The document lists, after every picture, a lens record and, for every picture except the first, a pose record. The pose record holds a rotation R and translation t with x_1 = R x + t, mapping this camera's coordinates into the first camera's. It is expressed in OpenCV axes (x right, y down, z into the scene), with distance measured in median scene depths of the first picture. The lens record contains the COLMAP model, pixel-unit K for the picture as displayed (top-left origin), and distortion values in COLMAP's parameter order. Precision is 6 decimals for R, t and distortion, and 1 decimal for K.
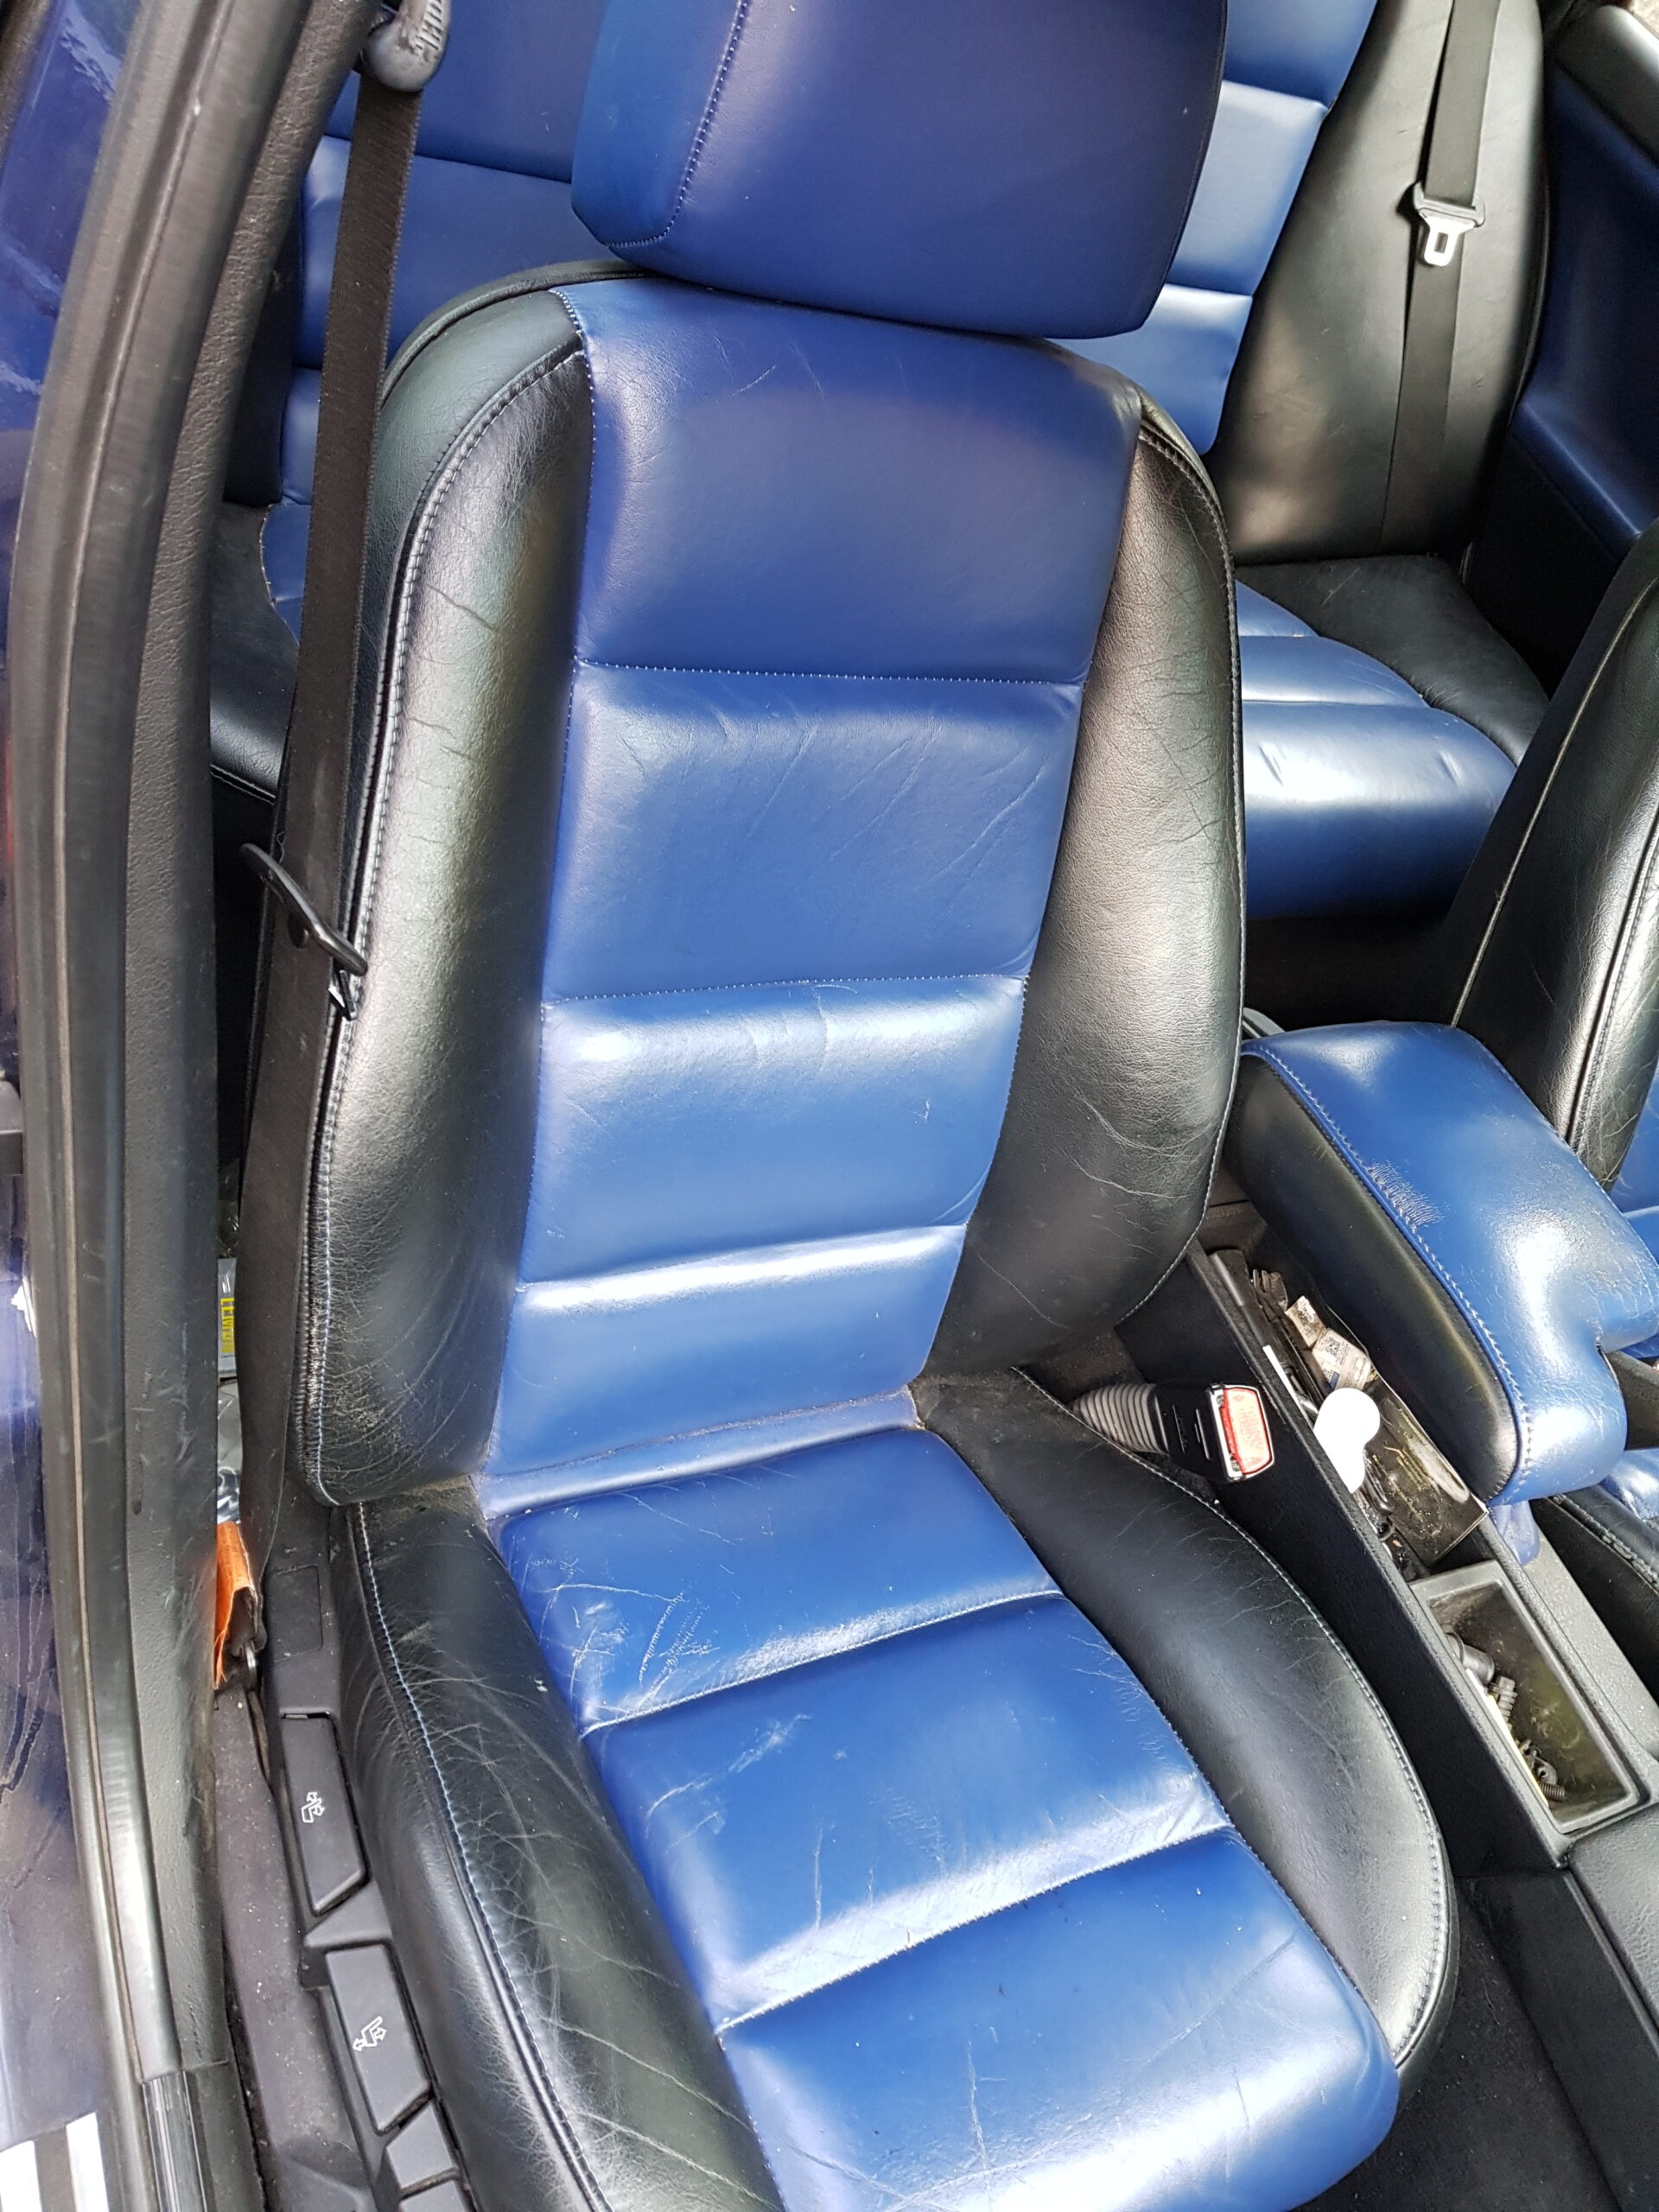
lens RADIAL K [[1704.5, 0, 828.0], [0, 1704.5, 1111.1], [0, 0, 1]] dist [0.028041, -0.038756]
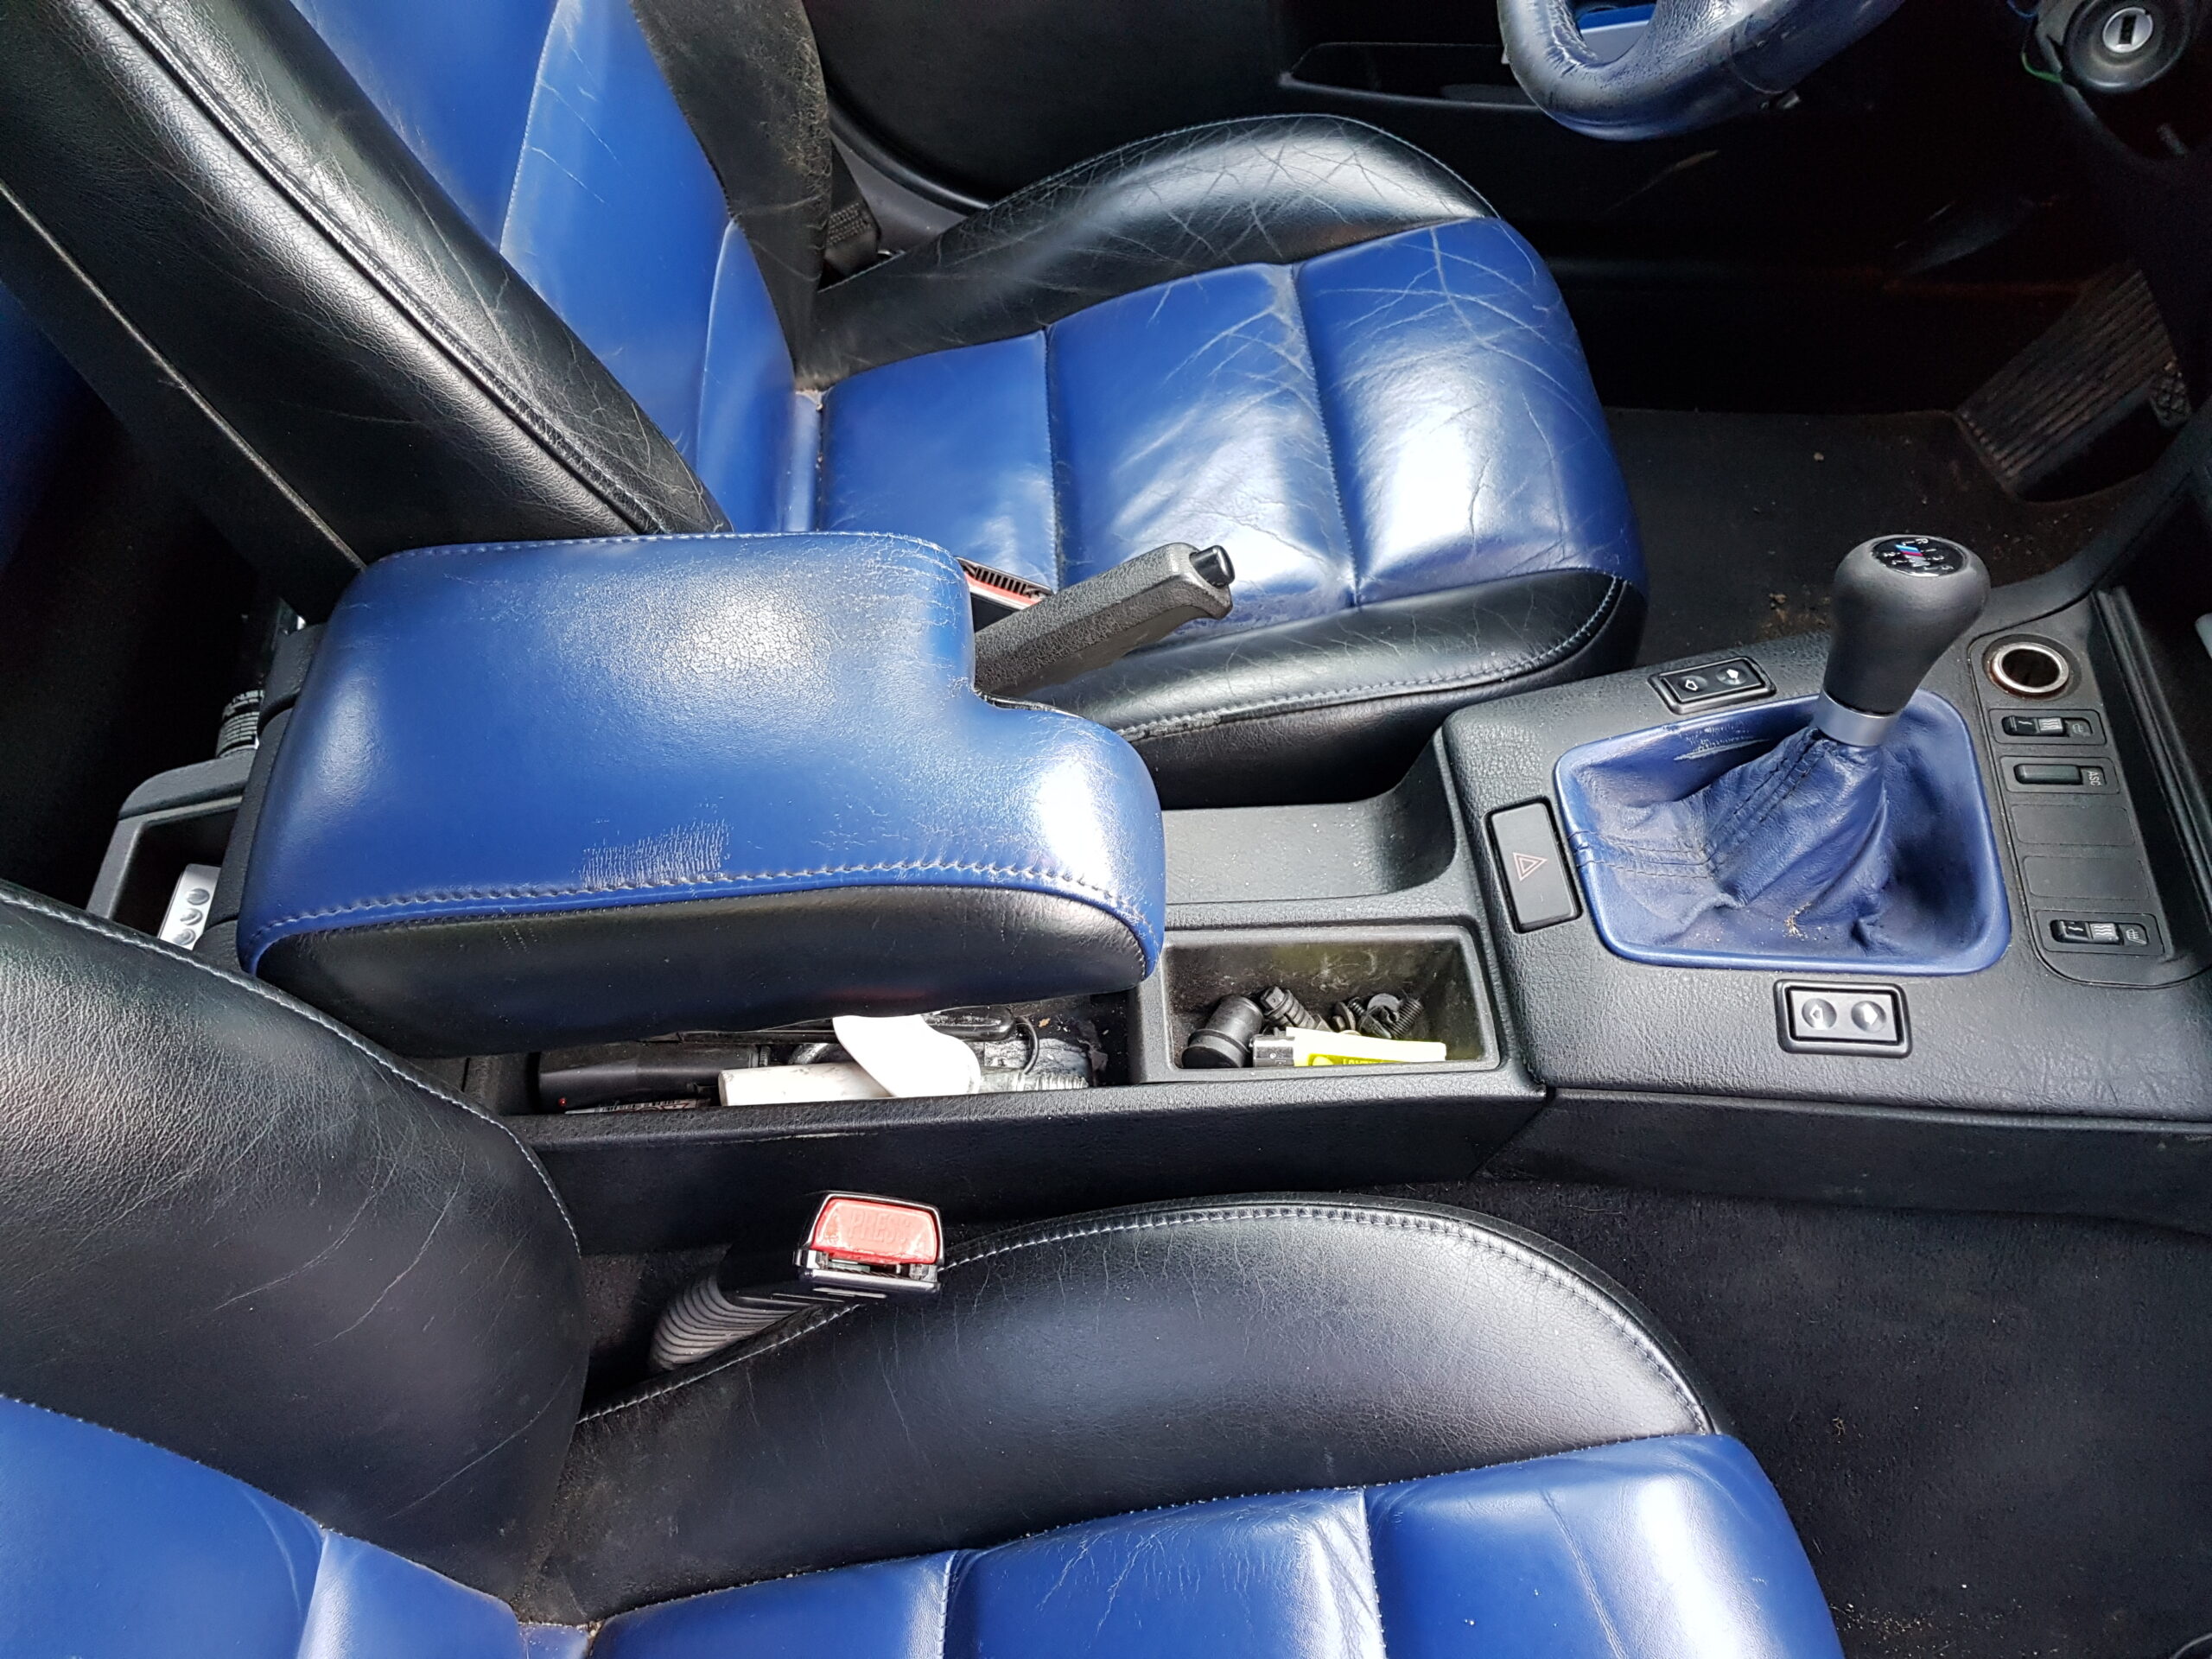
lens RADIAL K [[1704.5, 0, 1108.9], [0, 1704.5, 821.1], [0, 0, 1]] dist [0.028041, -0.038756]
pose [[0.322292, -0.898403, 0.298329, 0.208150], [0.754080, 0.434164, 0.492812, -0.115670], [-0.572268, 0.066135, 0.817396, 0.403752]]
